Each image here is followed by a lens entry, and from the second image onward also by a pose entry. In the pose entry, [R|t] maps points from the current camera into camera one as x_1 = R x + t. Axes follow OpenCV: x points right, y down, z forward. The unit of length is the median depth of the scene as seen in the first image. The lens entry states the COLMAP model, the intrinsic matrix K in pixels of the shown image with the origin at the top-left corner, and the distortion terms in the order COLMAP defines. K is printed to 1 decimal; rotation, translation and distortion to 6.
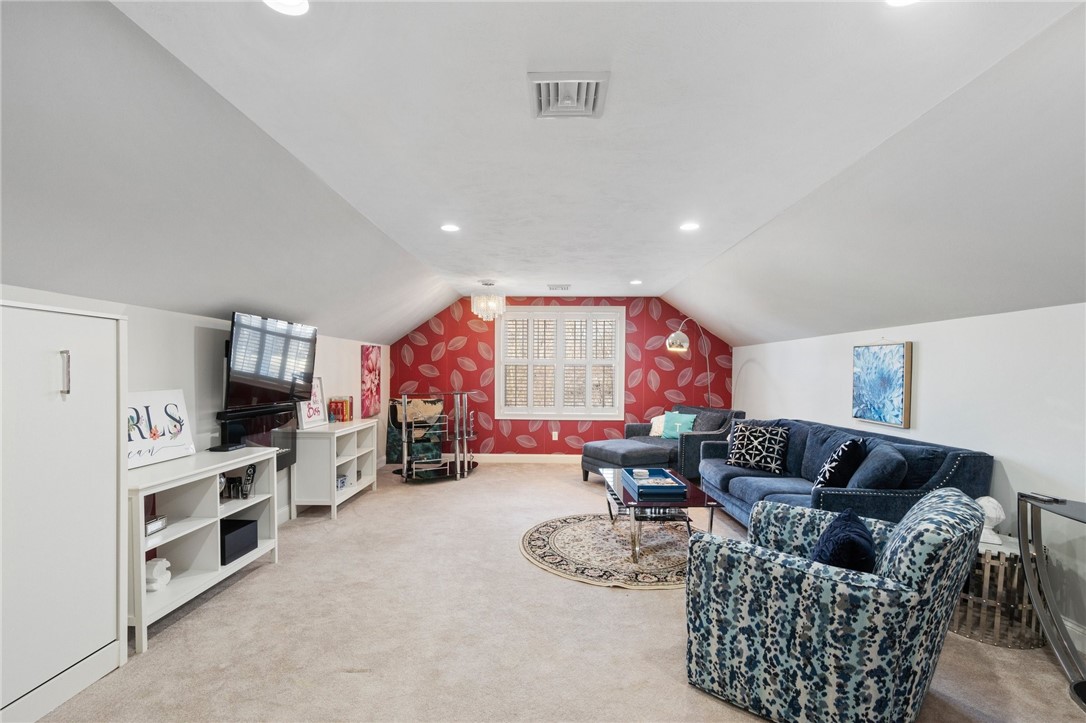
lens RADIAL K [[496.2, 0, 543.9], [0, 496.2, 378.1], [0, 0, 1]] dist [0.004760, 0.000178]
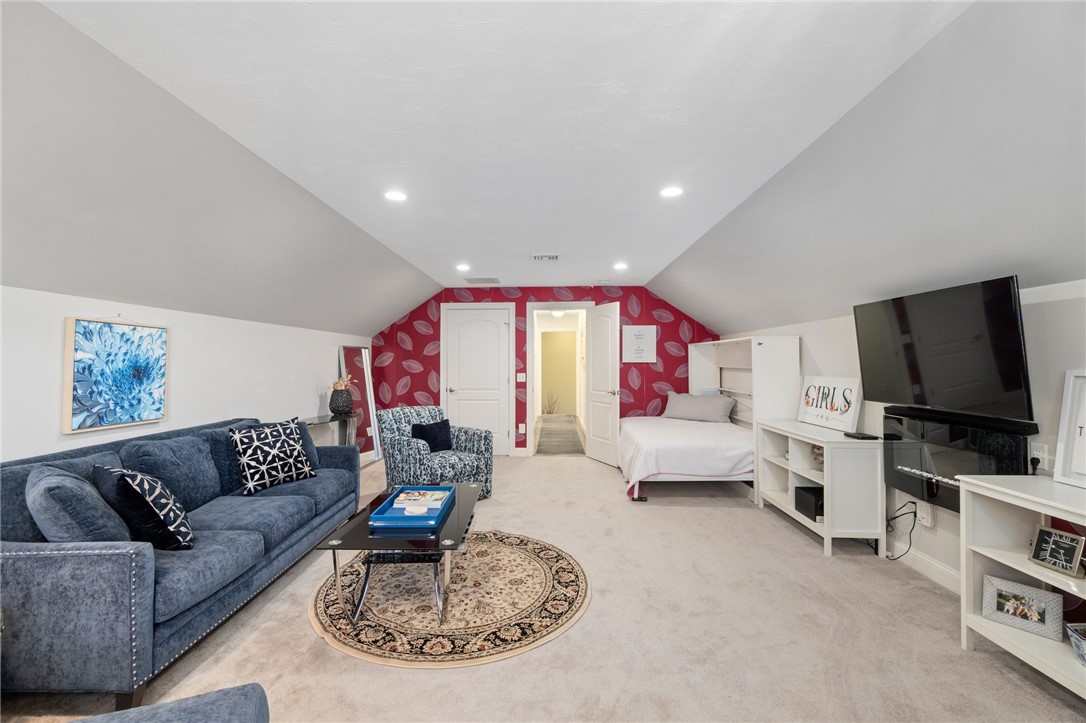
lens RADIAL K [[475.3, 0, 543.0], [0, 475.3, 361.5], [0, 0, 1]] dist [0.000643, -0.000046]
pose [[-0.999982, -0.005764, 0.001657, 0.022800], [-0.005746, 0.999930, 0.010369, -0.017799], [-0.001716, 0.010359, -0.999945, 1.523871]]
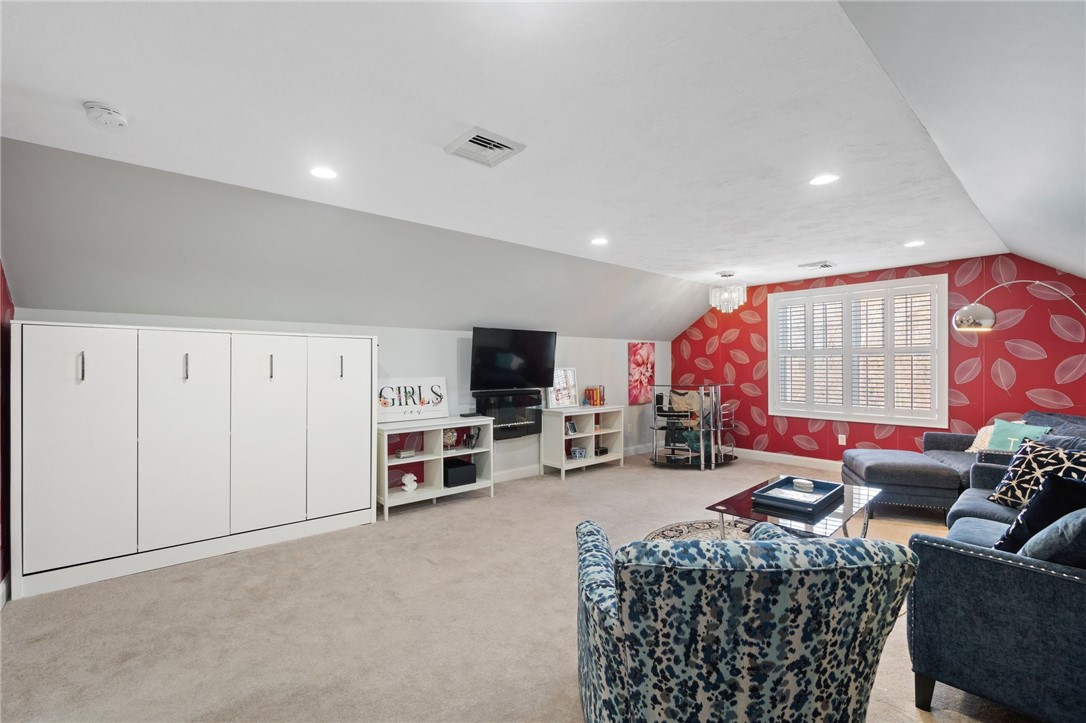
lens RADIAL K [[475.3, 0, 543.0], [0, 475.3, 361.5], [0, 0, 1]] dist [0.000643, -0.000046]
pose [[0.672351, -0.014462, -0.740091, 0.461490], [-0.002154, 0.999767, -0.021492, 0.004058], [0.740229, 0.016044, 0.672163, 0.133085]]
